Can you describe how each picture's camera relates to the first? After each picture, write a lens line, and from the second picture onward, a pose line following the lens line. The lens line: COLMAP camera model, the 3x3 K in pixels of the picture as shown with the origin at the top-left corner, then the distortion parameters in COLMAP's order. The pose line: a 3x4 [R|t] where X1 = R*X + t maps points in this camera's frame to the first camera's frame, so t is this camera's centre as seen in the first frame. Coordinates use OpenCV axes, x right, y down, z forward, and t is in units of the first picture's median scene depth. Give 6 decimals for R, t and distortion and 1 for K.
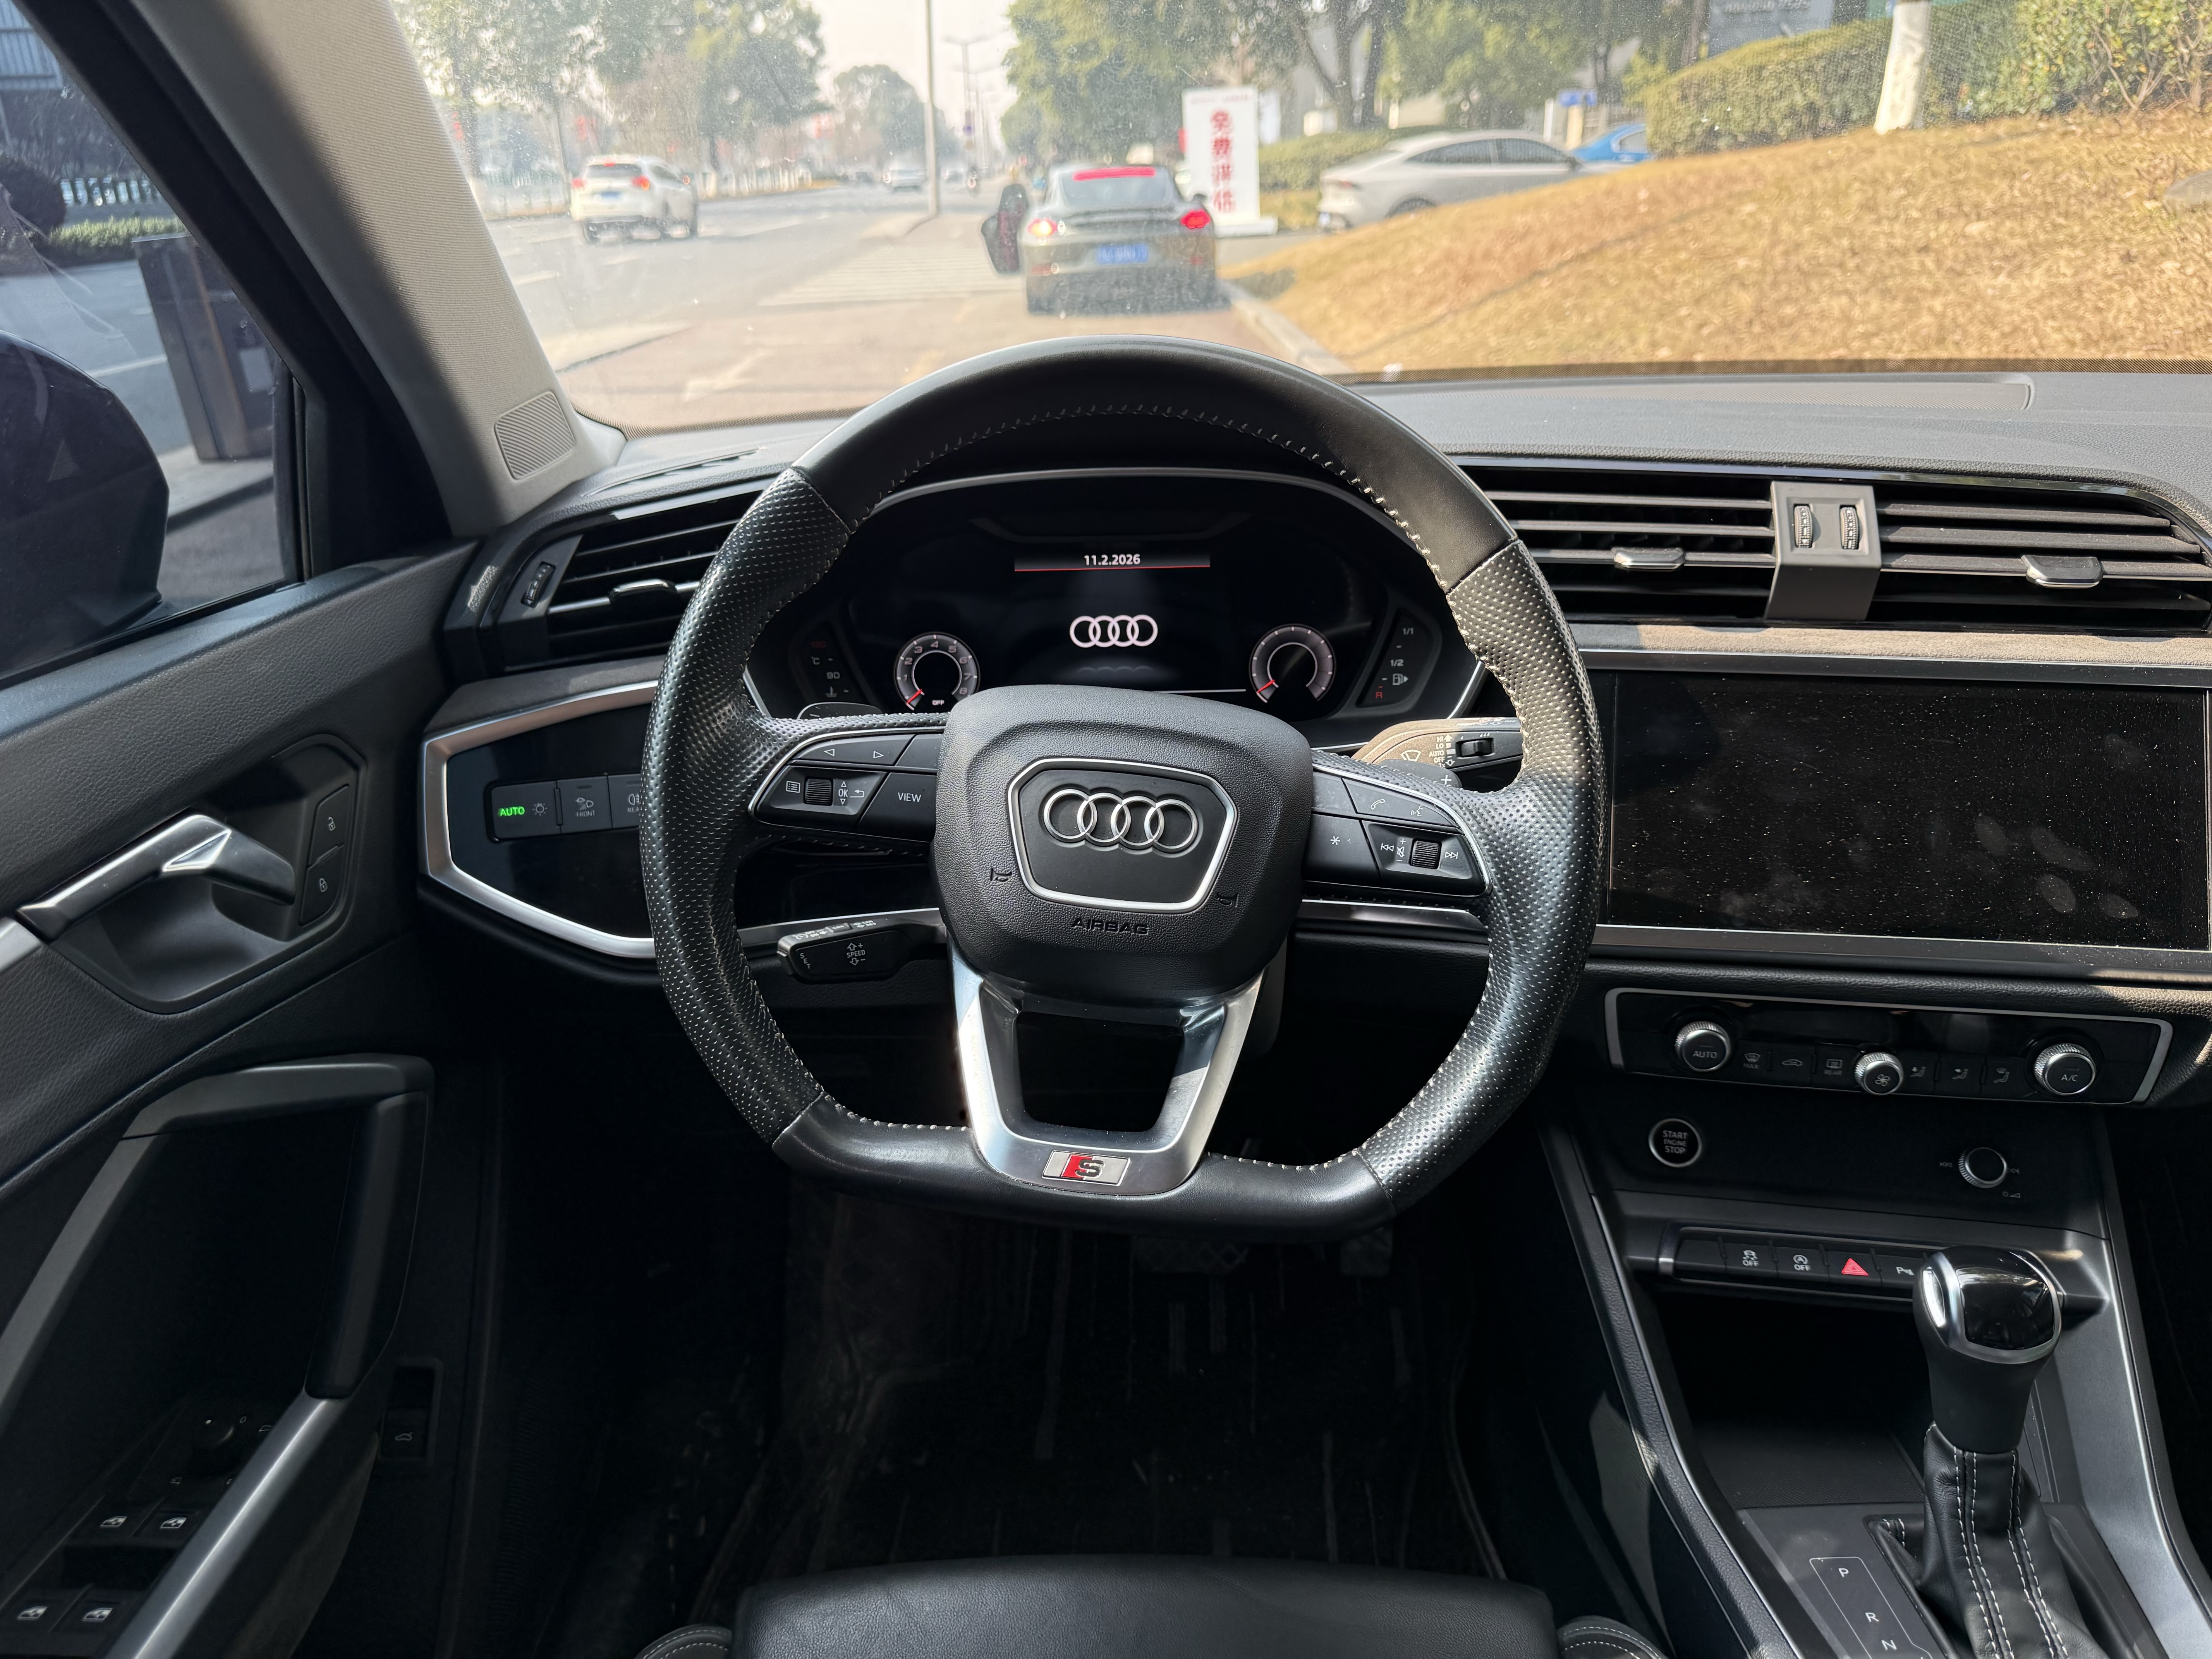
lens RADIAL K [[1616.2, 0, 1099.9], [0, 1616.2, 801.8], [0, 0, 1]] dist [0.039258, -0.057909]
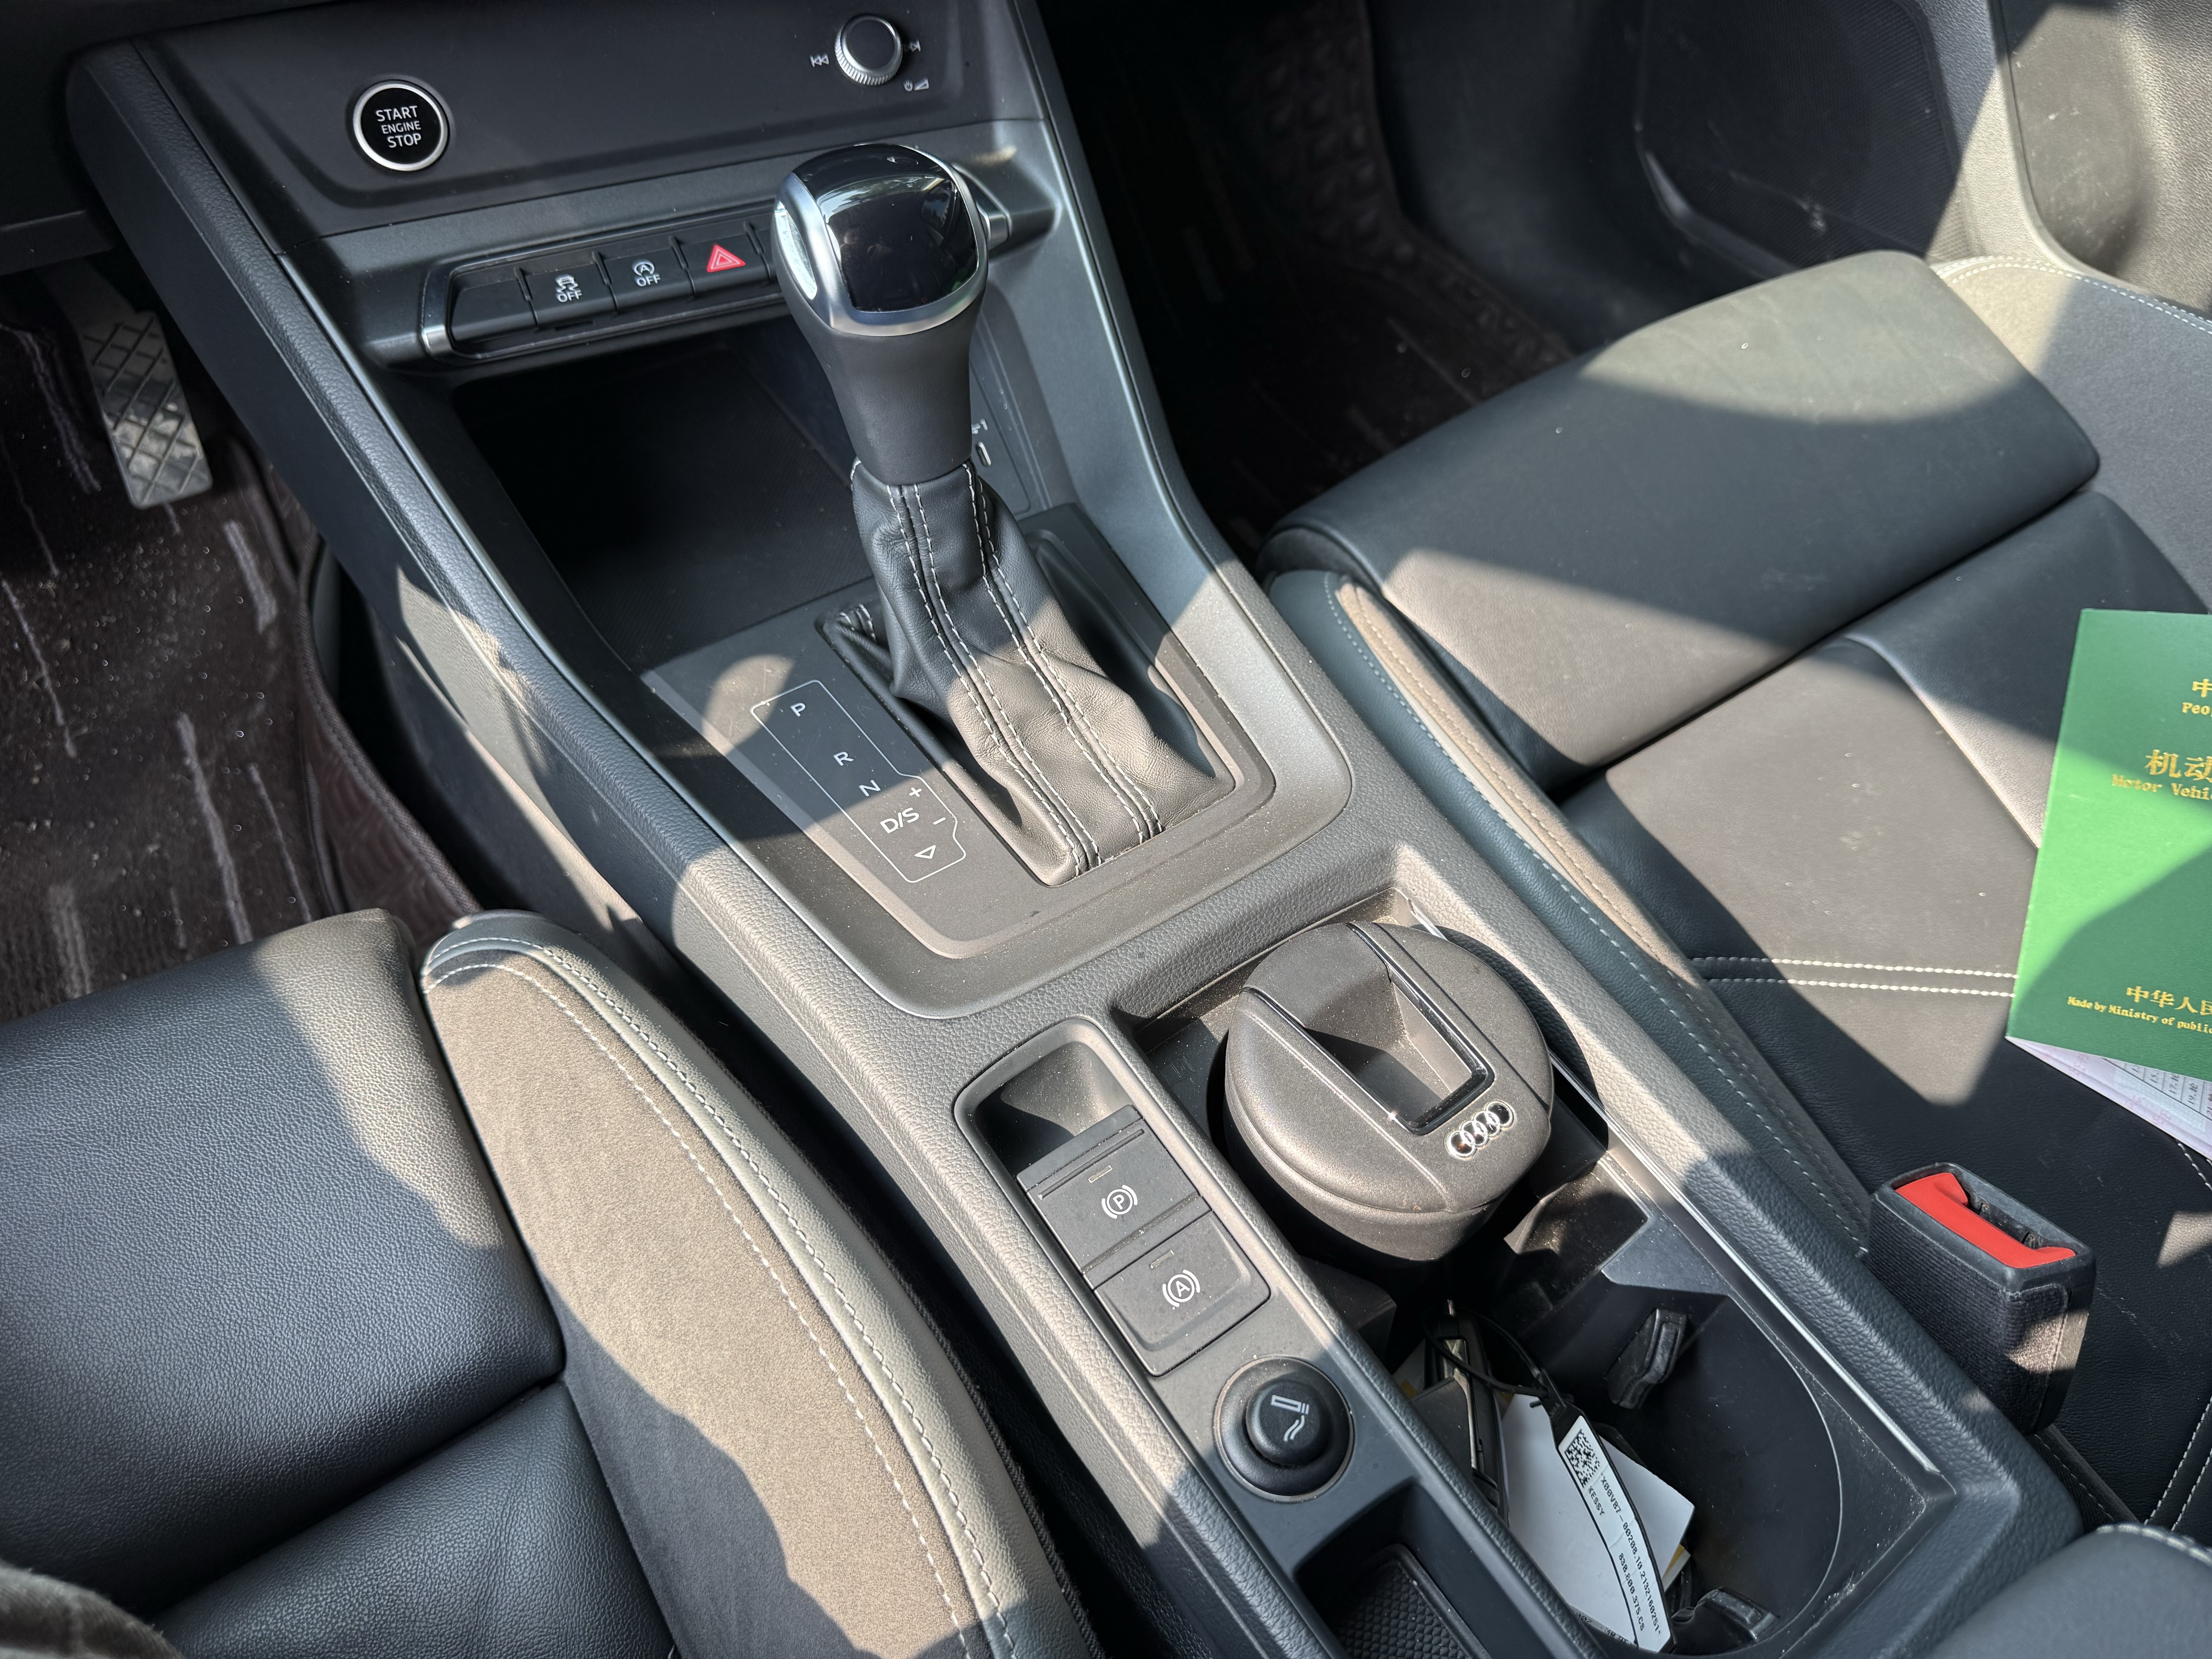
lens RADIAL K [[1616.2, 0, 1099.9], [0, 1616.2, 801.8], [0, 0, 1]] dist [0.039258, -0.057909]
pose [[0.817960, -0.396994, 0.416337, 0.253835], [0.132091, 0.833993, 0.535731, 0.152138], [-0.559905, -0.383212, 0.734612, 0.398797]]
